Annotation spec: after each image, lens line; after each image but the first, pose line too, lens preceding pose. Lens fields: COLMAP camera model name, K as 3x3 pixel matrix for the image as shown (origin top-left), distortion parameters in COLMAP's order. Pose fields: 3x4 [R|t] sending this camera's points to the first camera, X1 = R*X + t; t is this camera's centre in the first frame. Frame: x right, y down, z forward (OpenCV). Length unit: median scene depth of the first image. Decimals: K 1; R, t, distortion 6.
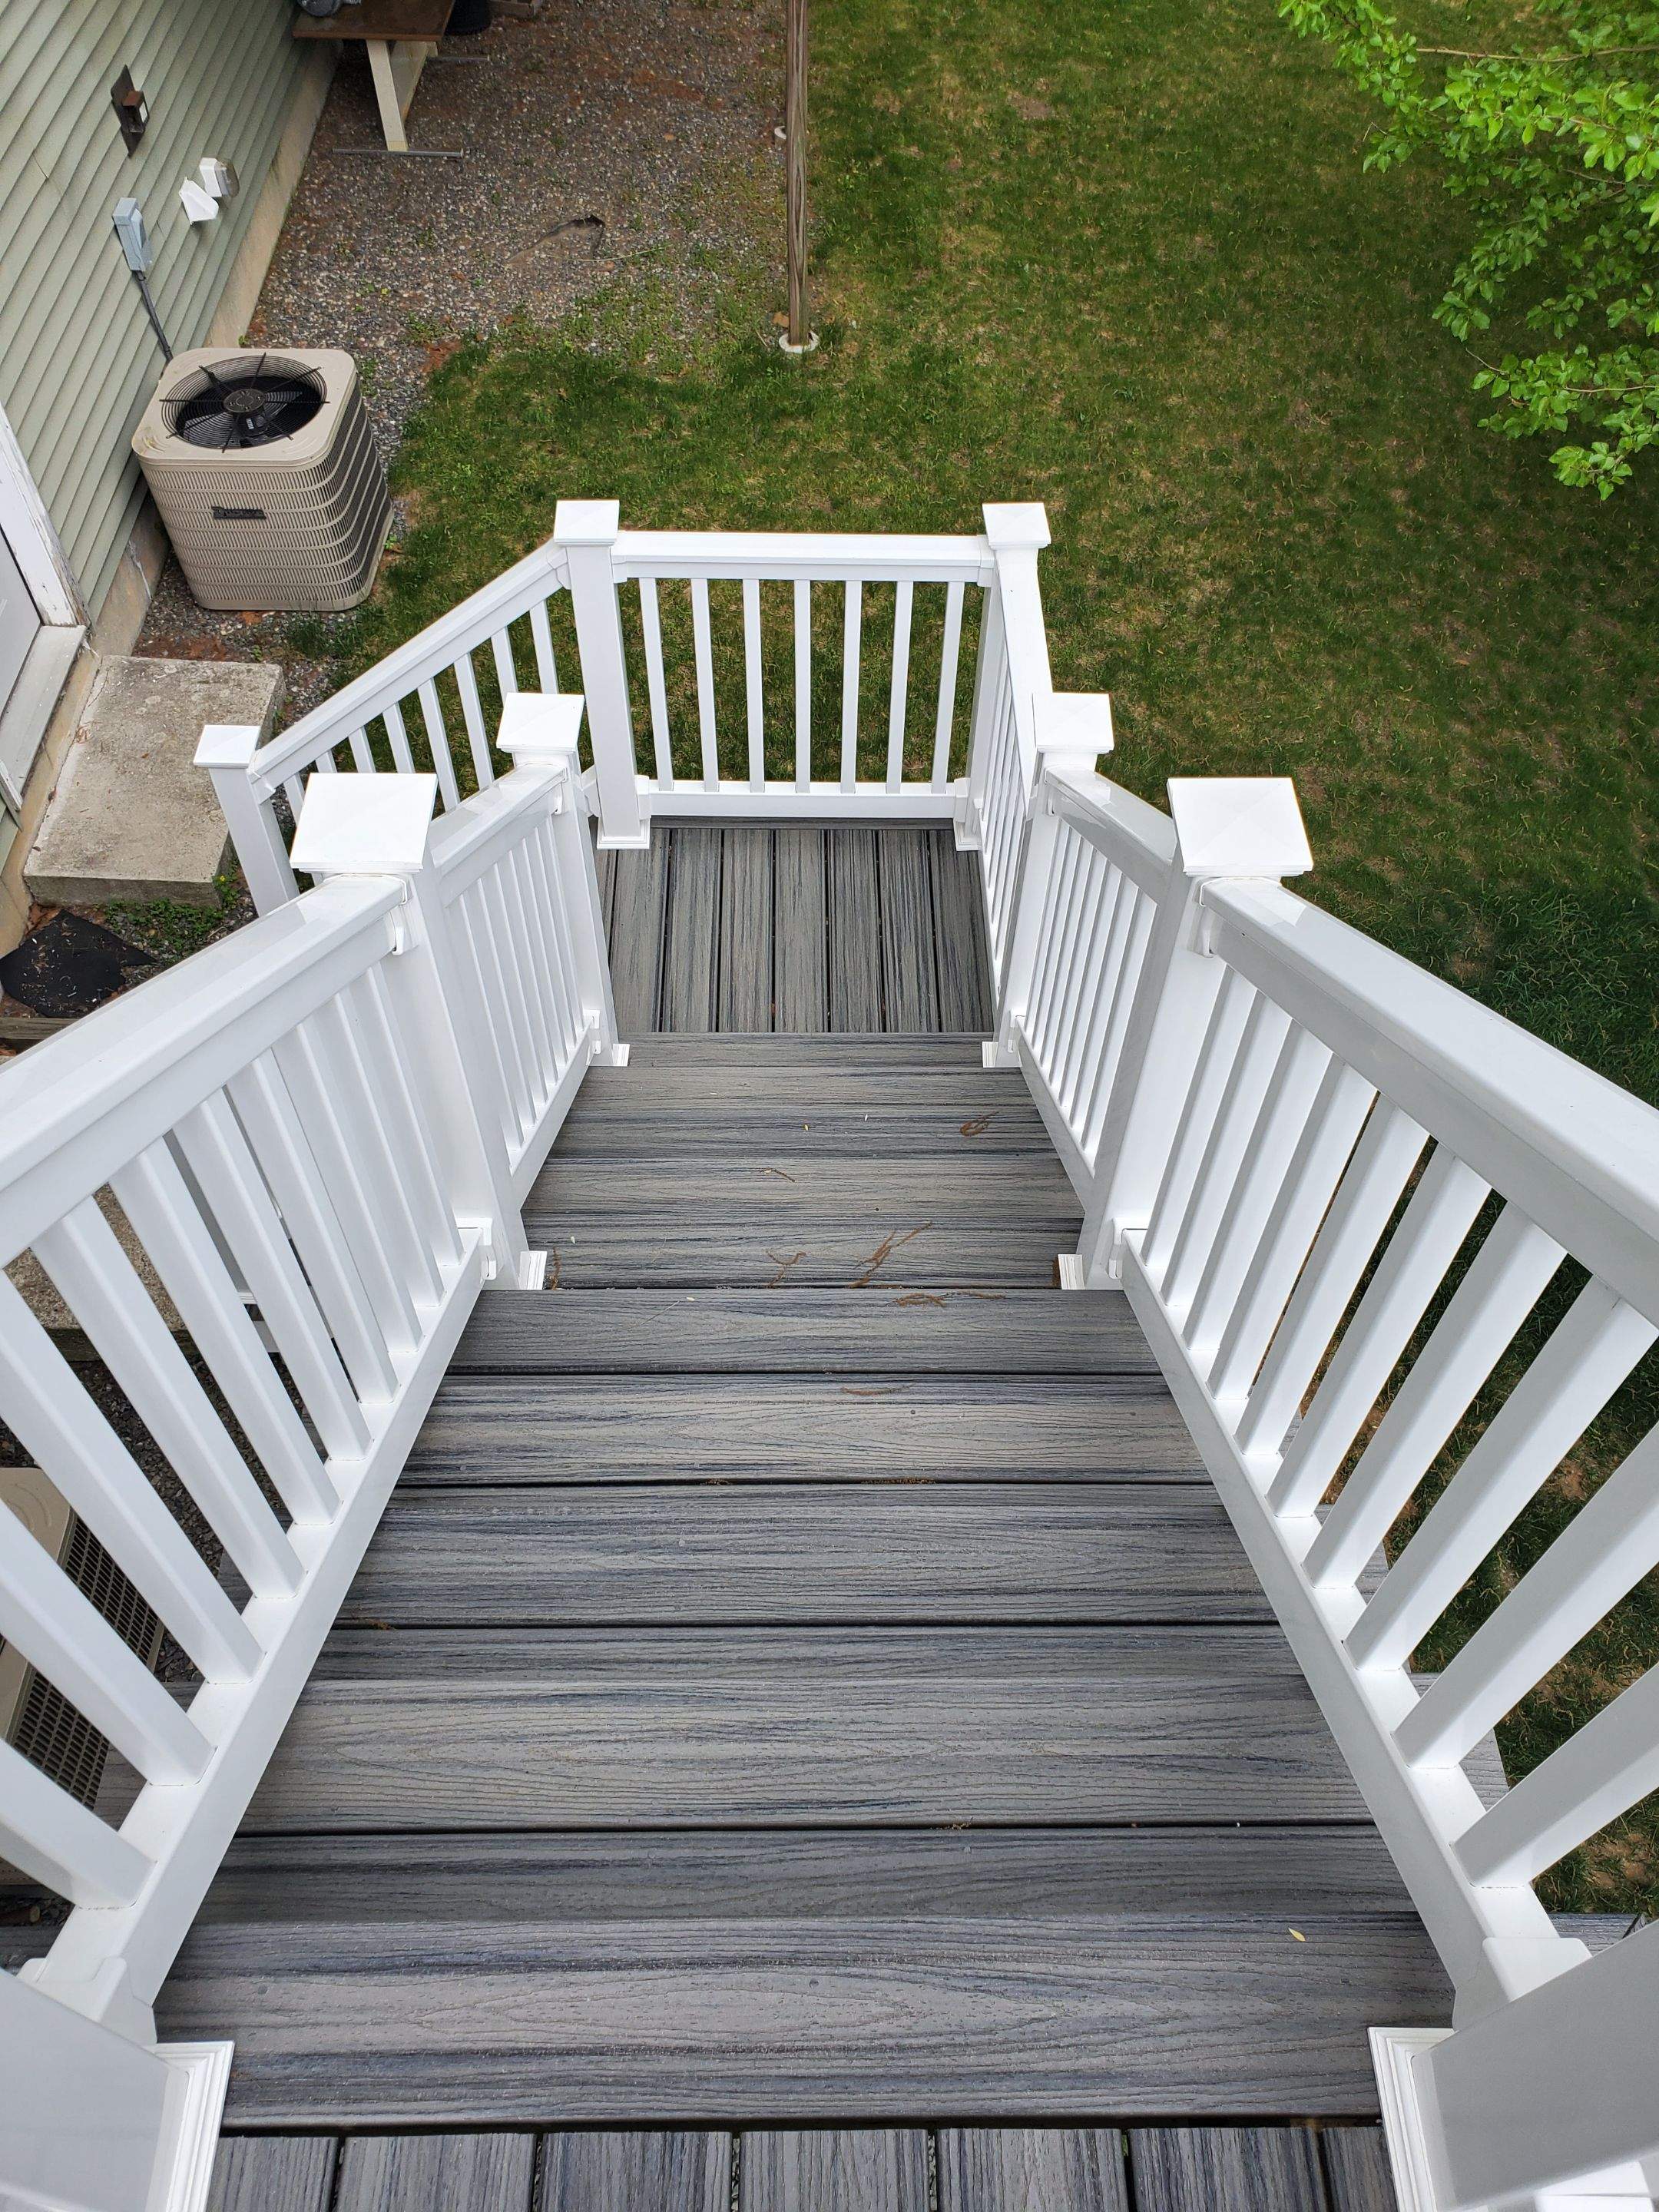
lens RADIAL K [[1722.7, 0, 834.7], [0, 1722.7, 1100.1], [0, 0, 1]] dist [-0.000999, -0.004294]
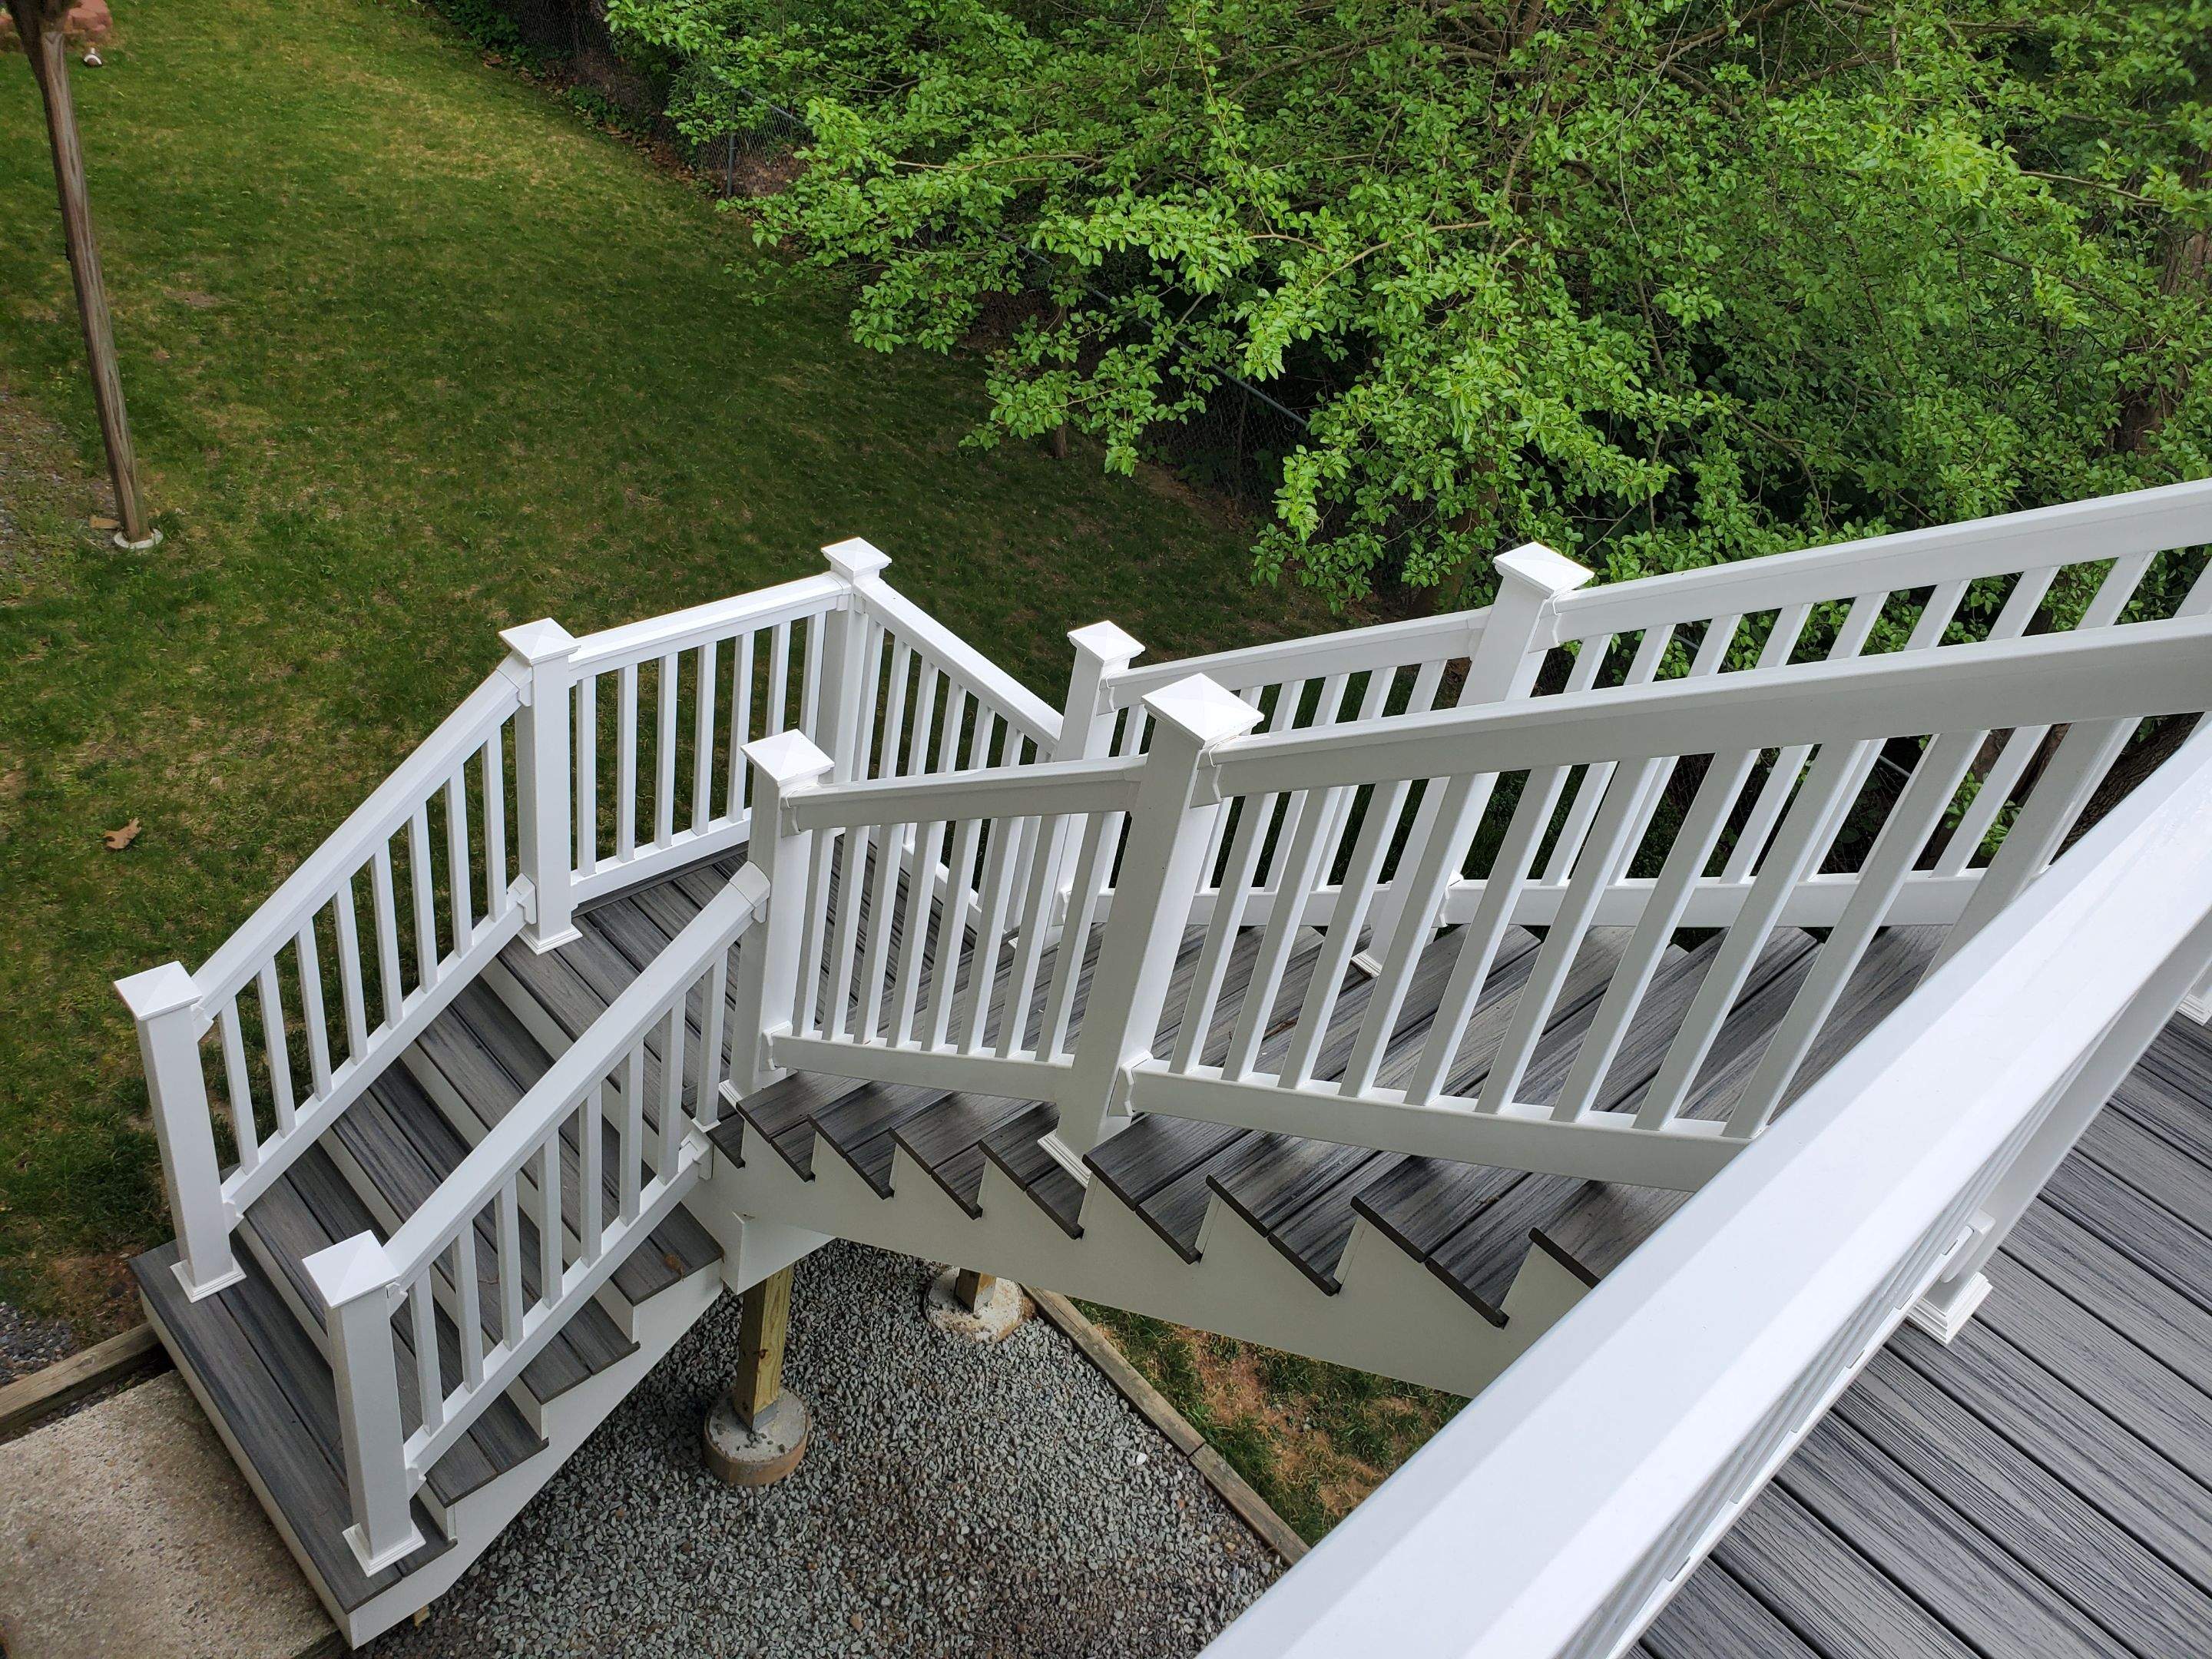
lens RADIAL K [[1722.7, 0, 1109.2], [0, 1722.7, 832.6], [0, 0, 1]] dist [-0.000999, -0.004294]
pose [[0.720134, -0.323147, 0.613989, -0.514981], [0.438711, 0.897641, -0.042120, -0.018876], [-0.537531, 0.299696, 0.788190, -0.015940]]
